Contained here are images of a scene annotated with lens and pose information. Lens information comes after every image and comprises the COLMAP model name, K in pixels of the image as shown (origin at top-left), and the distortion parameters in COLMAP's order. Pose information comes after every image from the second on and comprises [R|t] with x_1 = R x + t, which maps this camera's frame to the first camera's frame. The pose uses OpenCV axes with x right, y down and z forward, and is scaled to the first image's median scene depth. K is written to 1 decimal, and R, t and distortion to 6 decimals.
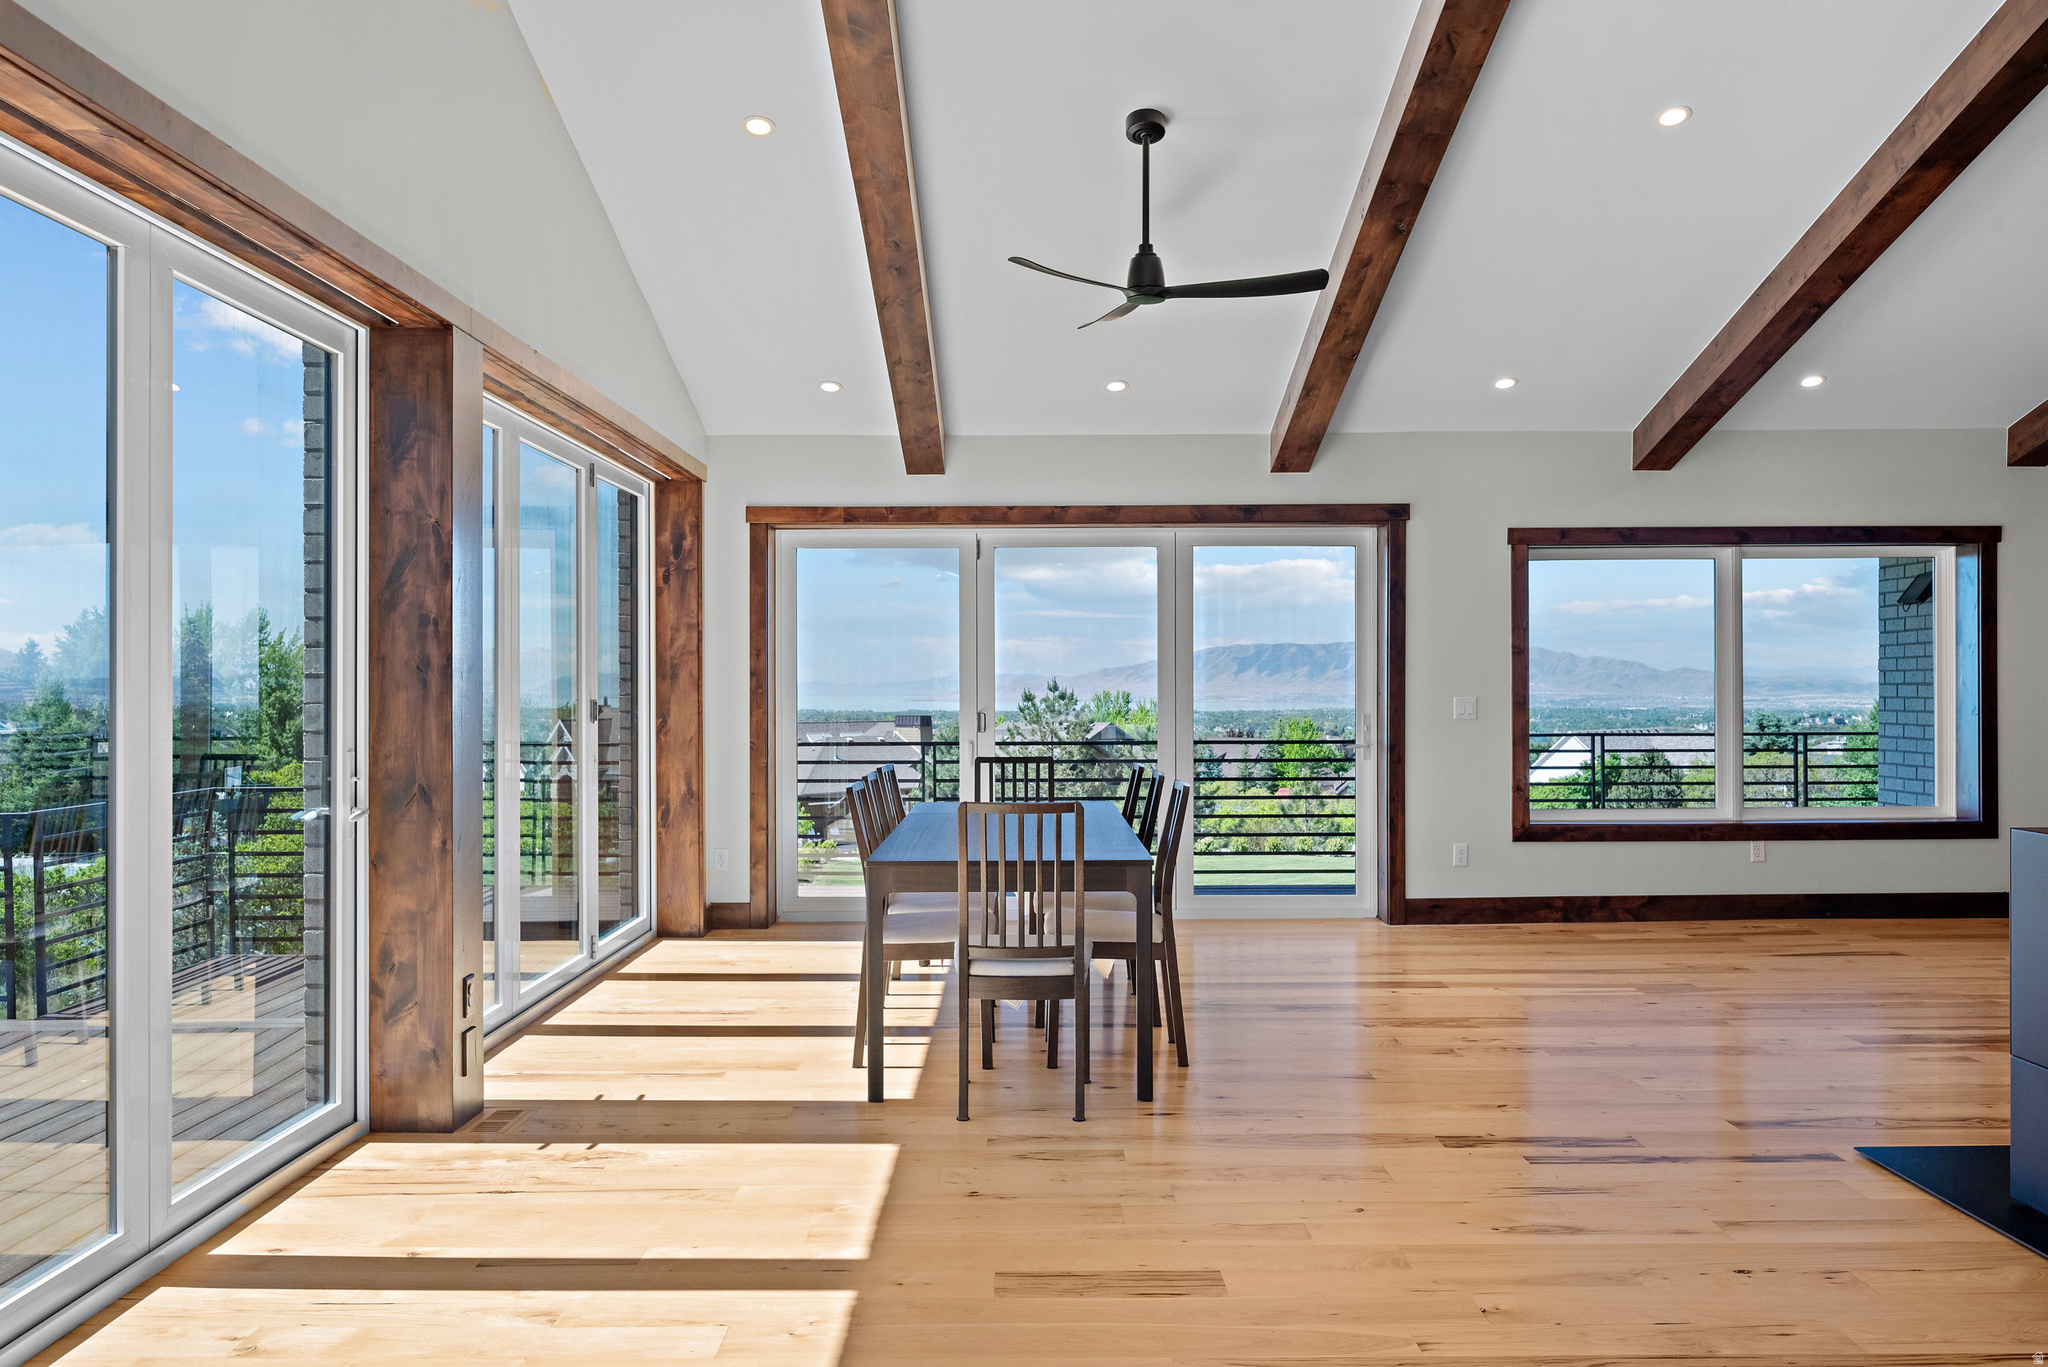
lens RADIAL K [[1605.8, 0, 1034.1], [0, 1605.8, 682.6], [0, 0, 1]] dist [0.003092, 0.012958]
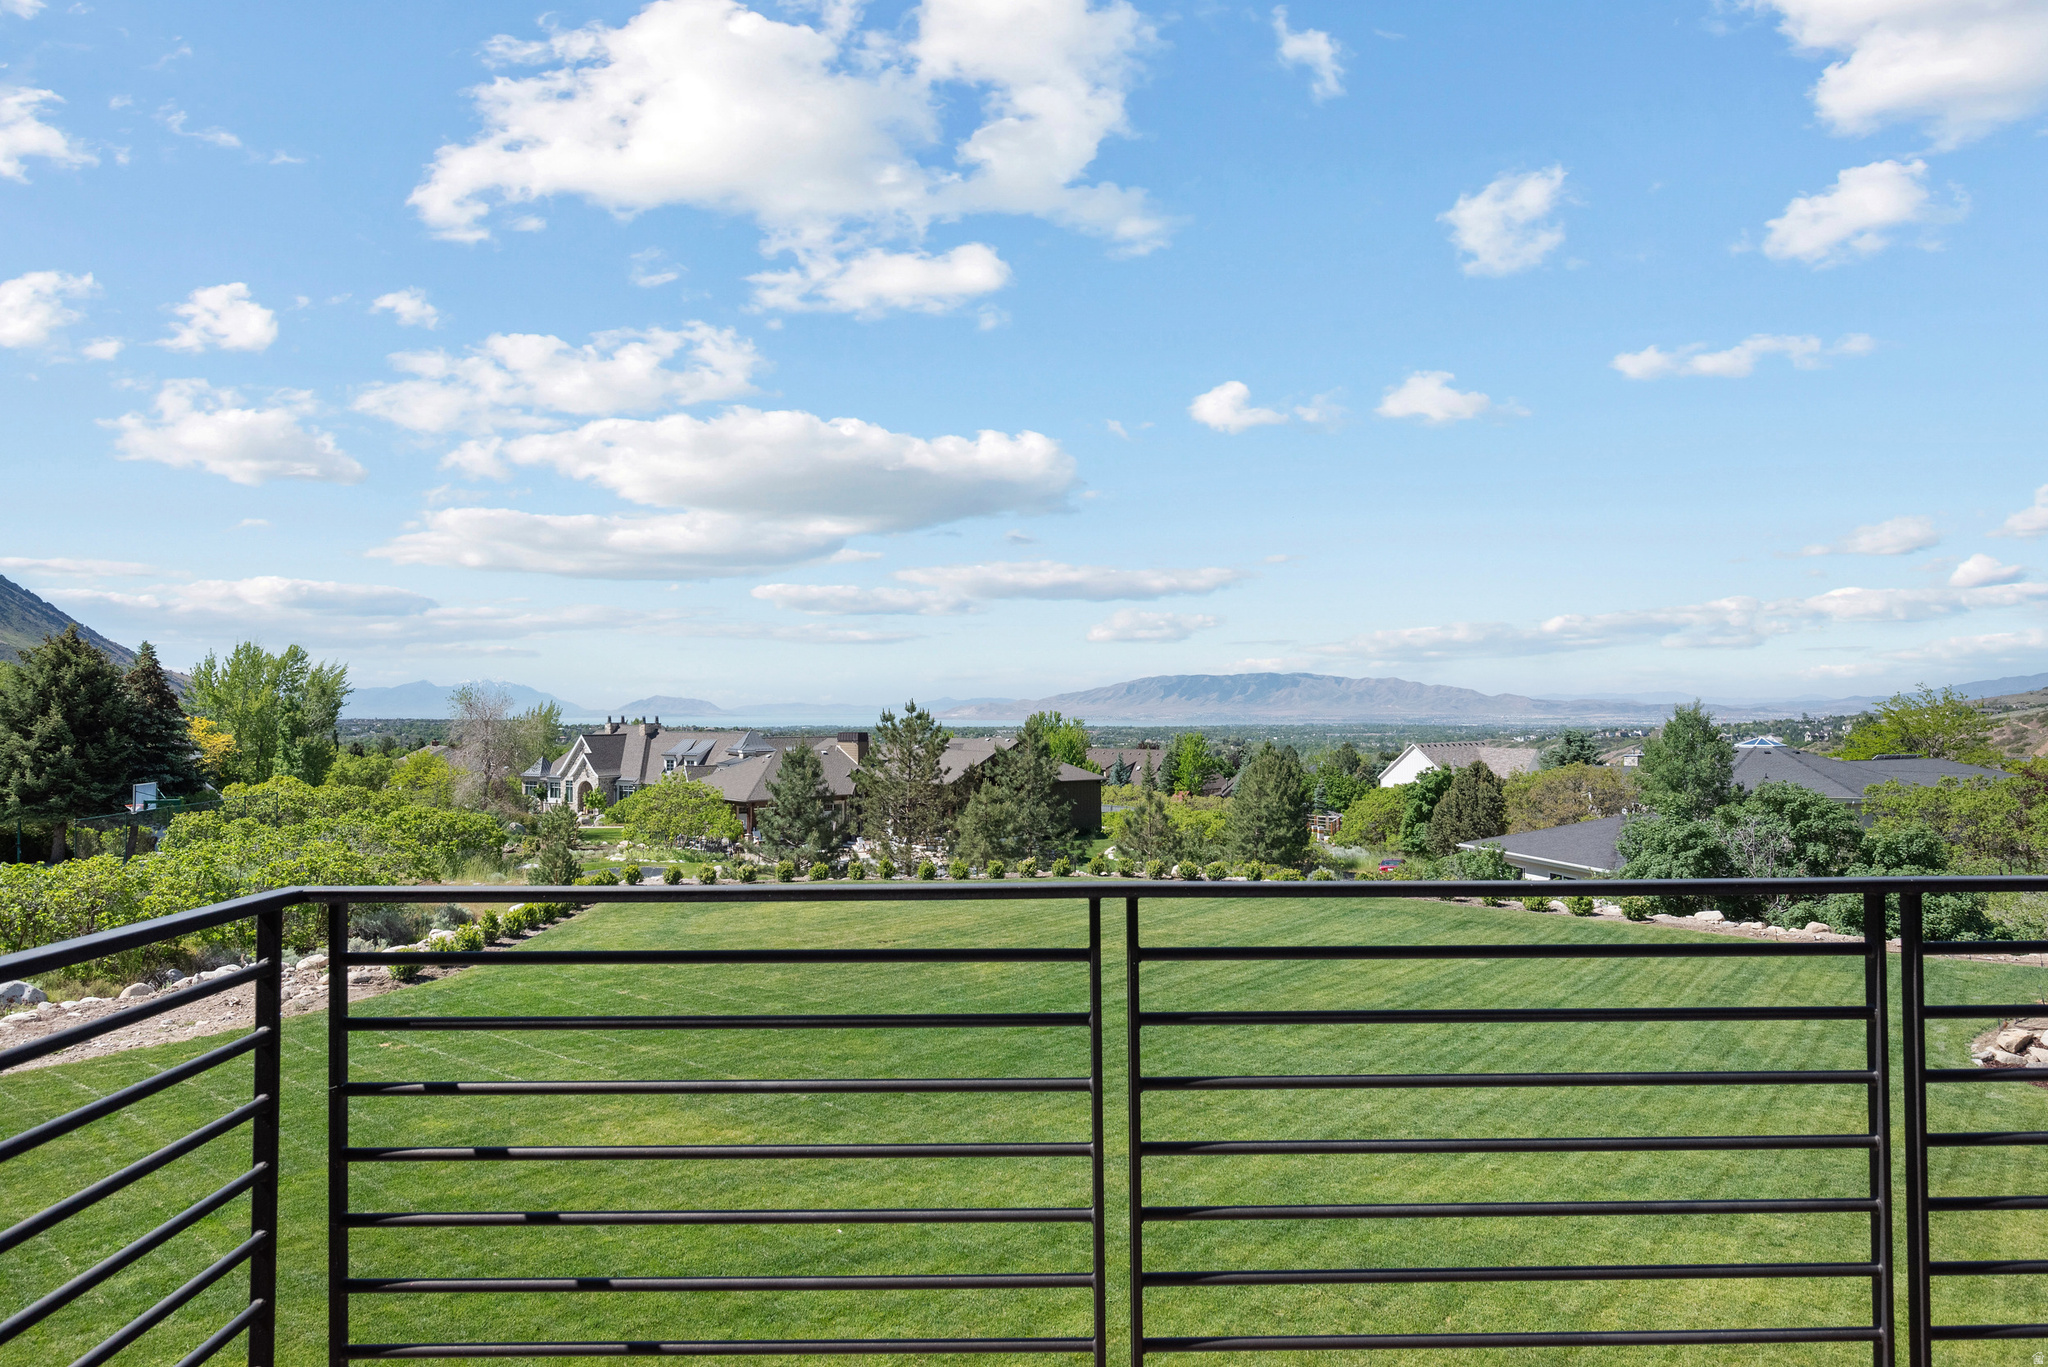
lens RADIAL K [[1219.2, 0, 1019.1], [0, 1219.2, 684.6], [0, 0, 1]] dist [-0.001069, -0.000250]
pose [[0.999990, 0.000798, 0.004364, 0.521580], [-0.000725, 0.999861, -0.016680, 0.004435], [-0.004377, 0.016676, 0.999851, 1.255728]]
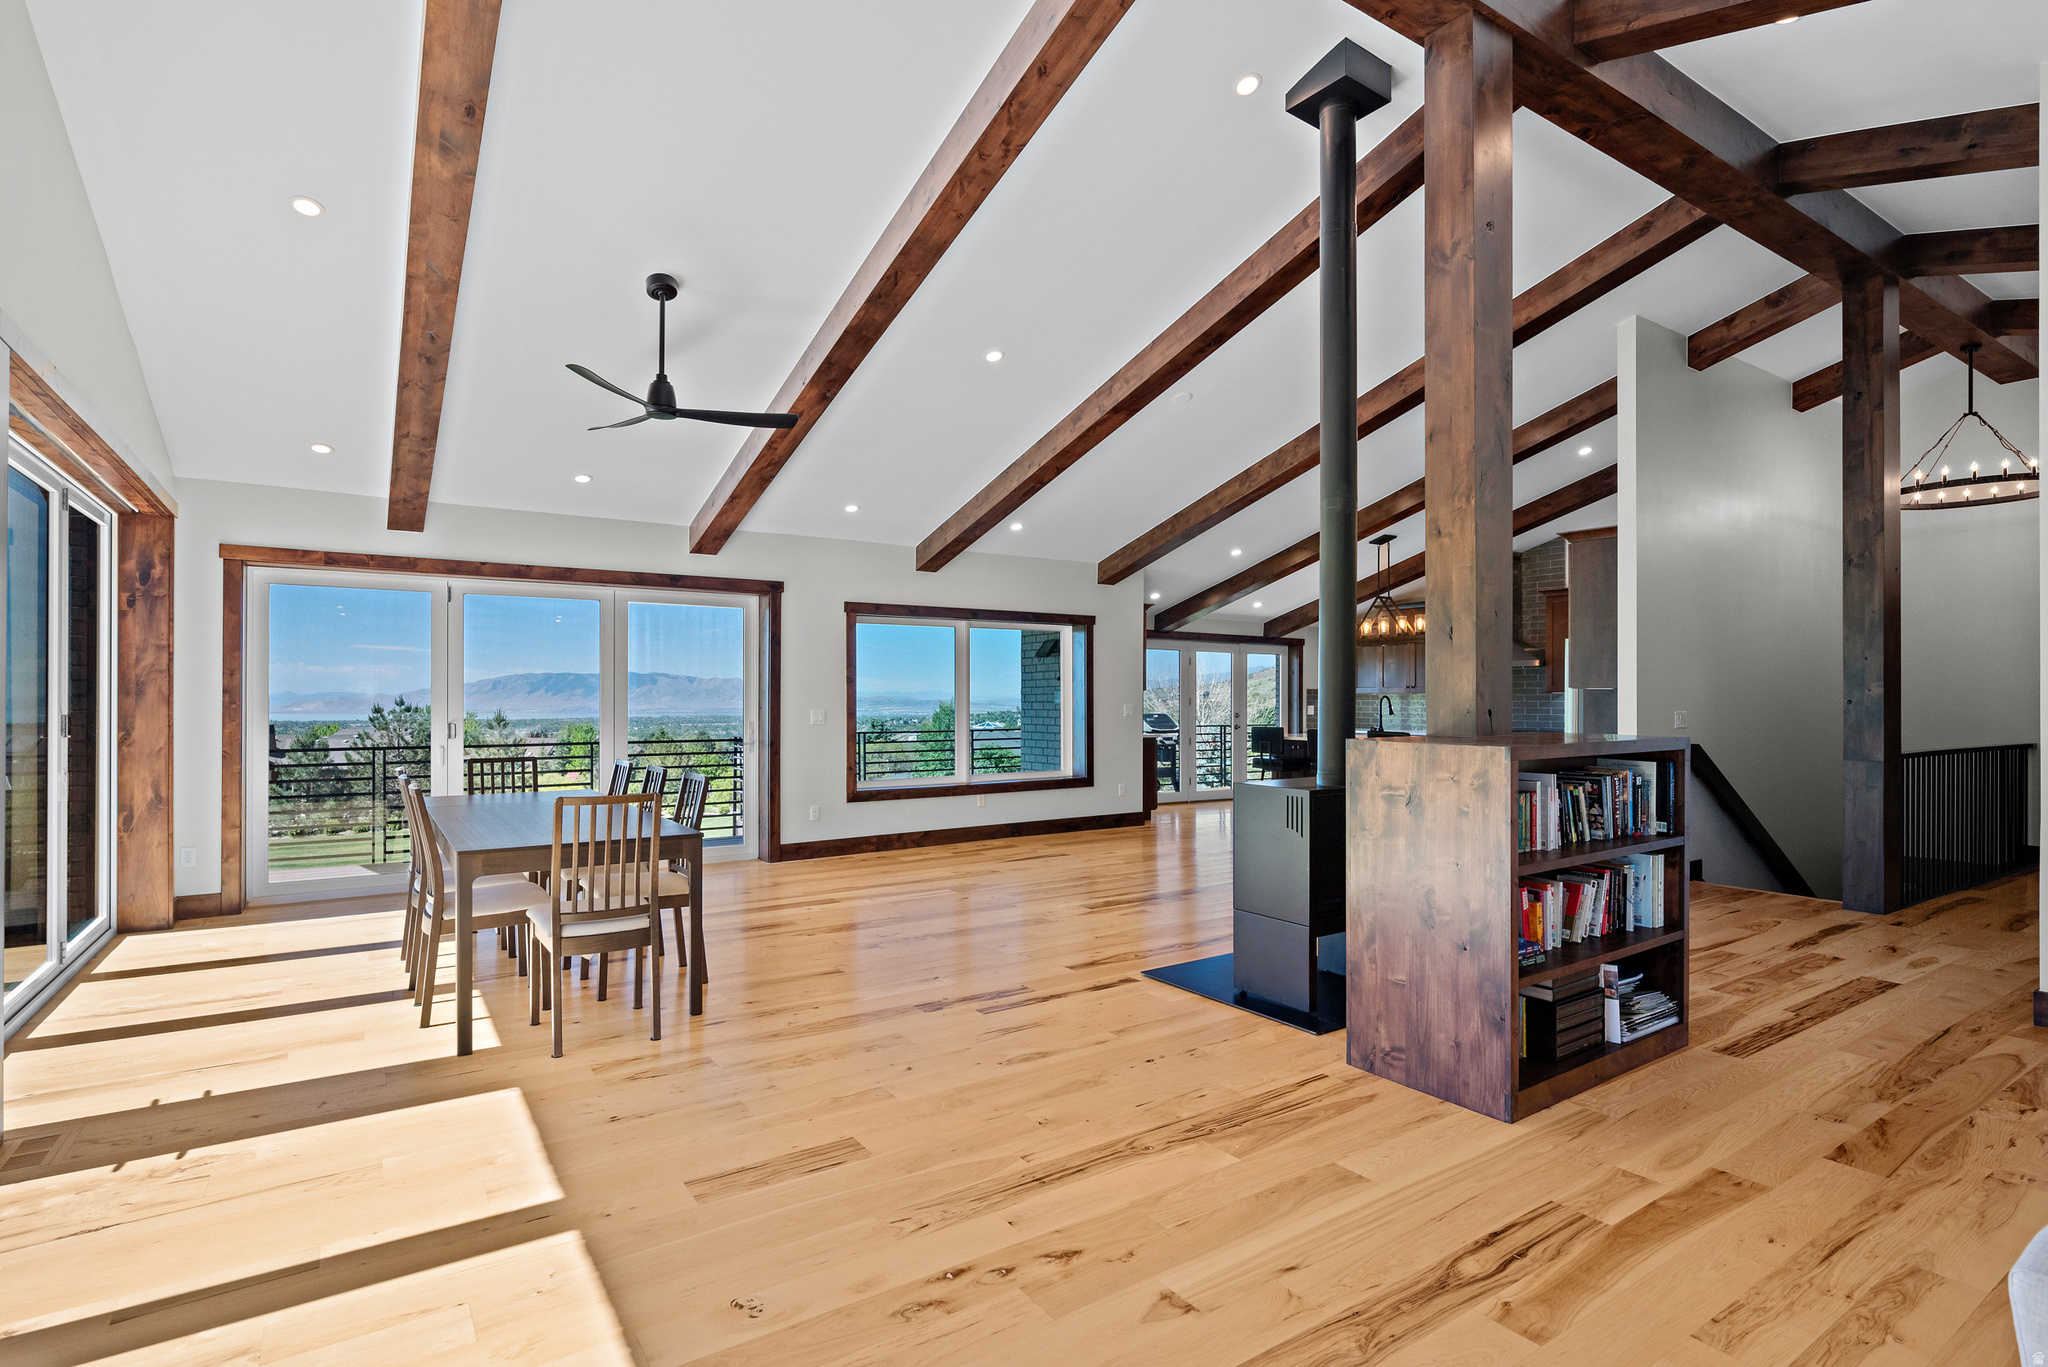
lens RADIAL K [[1004.5, 0, 1030.2], [0, 1004.5, 693.7], [0, 0, 1]] dist [0.003617, 0.001724]
pose [[0.831906, 0.006744, 0.554875, -0.106259], [-0.003122, 0.999967, -0.007472, -0.000004], [-0.554907, 0.004484, 0.831900, 0.098468]]
